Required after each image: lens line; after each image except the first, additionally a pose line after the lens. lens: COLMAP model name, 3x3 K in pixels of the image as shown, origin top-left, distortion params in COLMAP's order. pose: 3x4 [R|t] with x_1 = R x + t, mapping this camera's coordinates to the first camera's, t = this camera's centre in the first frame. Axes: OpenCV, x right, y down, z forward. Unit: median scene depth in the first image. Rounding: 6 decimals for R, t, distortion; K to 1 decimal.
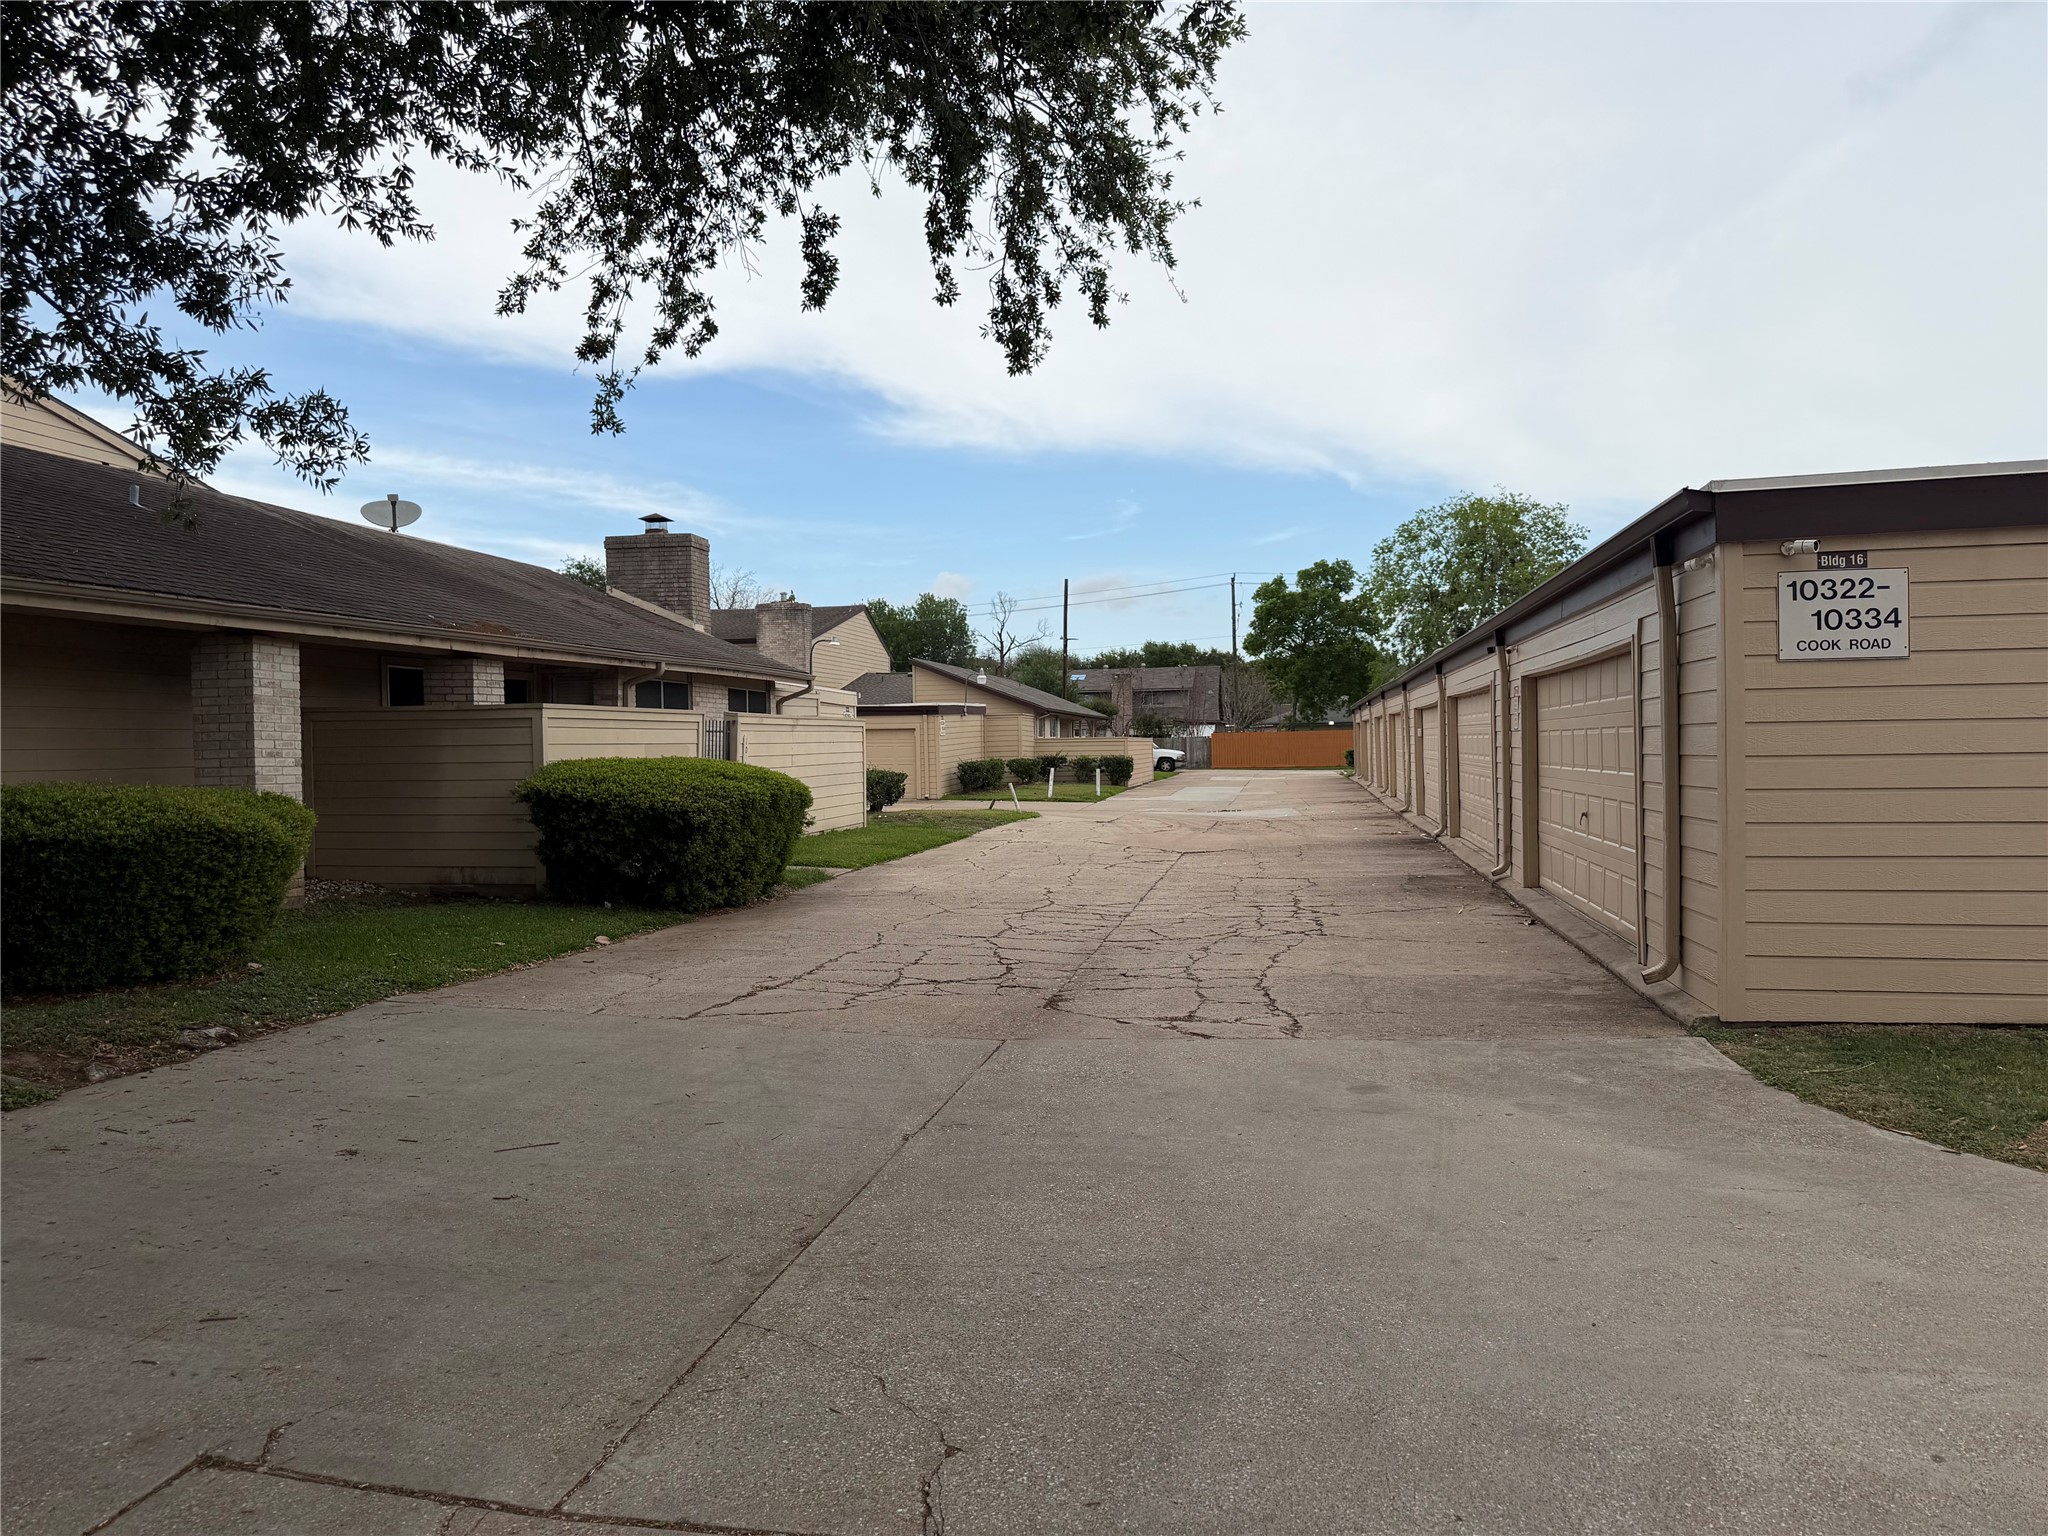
lens RADIAL K [[1467.9, 0, 1024.0], [0, 1467.9, 768.0], [0, 0, 1]] dist [0.023488, -0.030911]
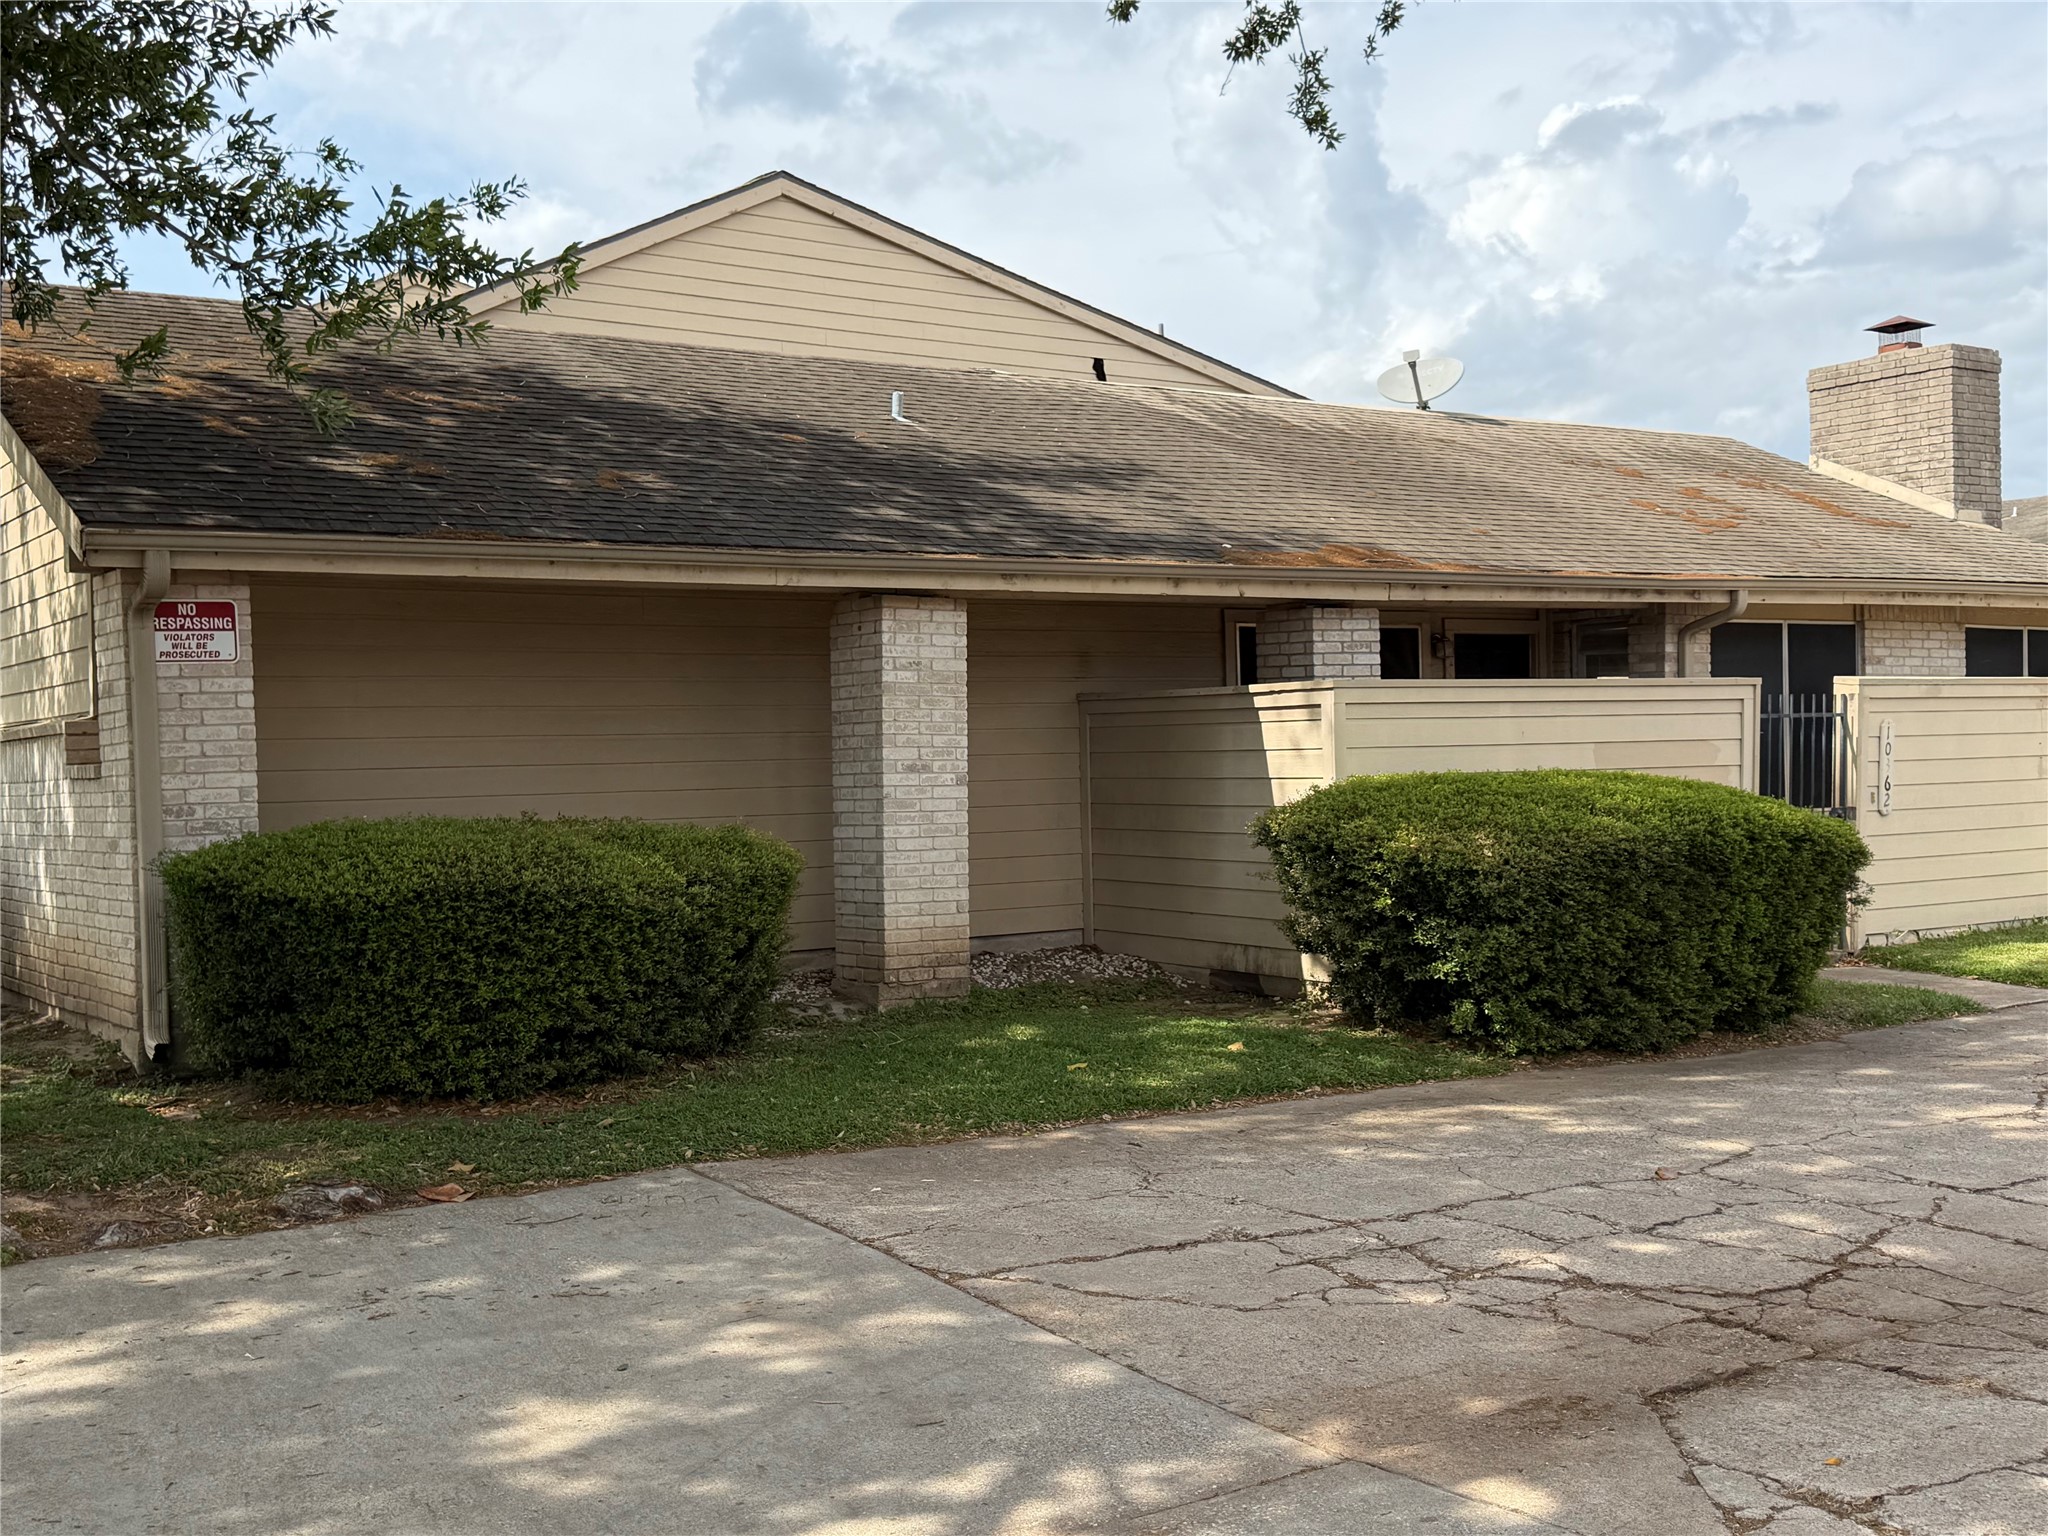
lens RADIAL K [[2329.9, 0, 1024.0], [0, 2329.9, 768.0], [0, 0, 1]] dist [0.227067, -0.598044]
pose [[0.717459, 0.000263, -0.696601, 0.223129], [0.001908, 0.999995, 0.002342, -0.009564], [0.696598, -0.003010, 0.717455, 0.211540]]
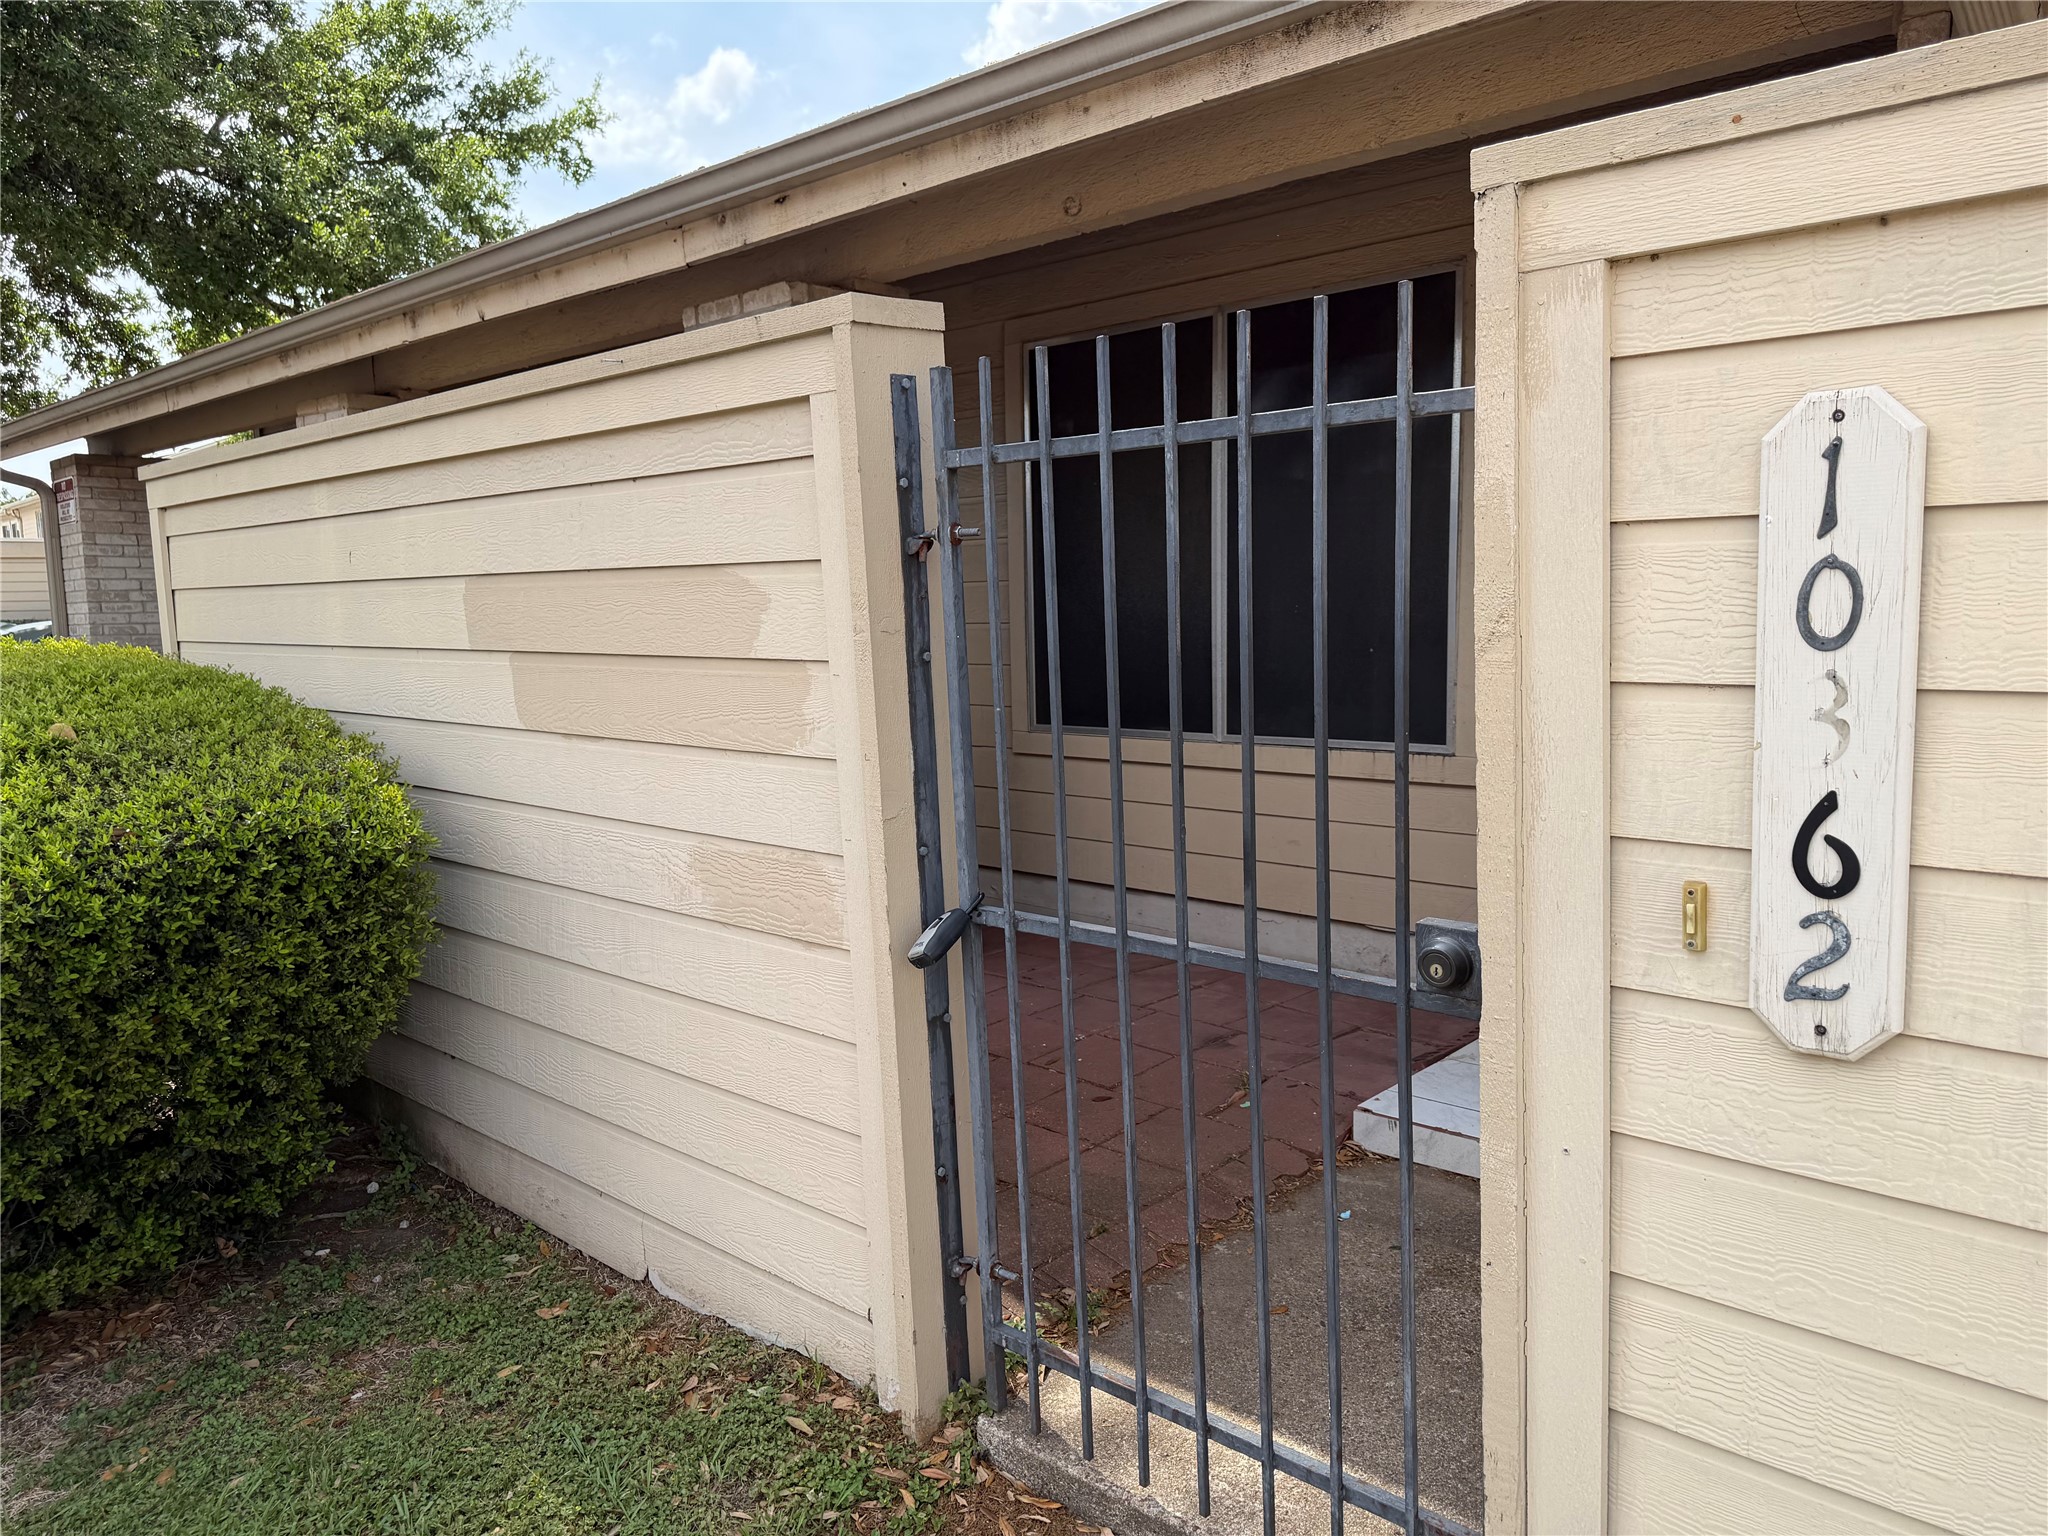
lens RADIAL K [[1467.9, 0, 1024.0], [0, 1467.9, 768.0], [0, 0, 1]] dist [0.023488, -0.030911]
pose [[-0.531642, 0.126081, -0.837532, -0.128577], [0.014455, 0.990065, 0.139867, -0.018503], [0.846846, 0.062253, -0.528183, 1.236327]]
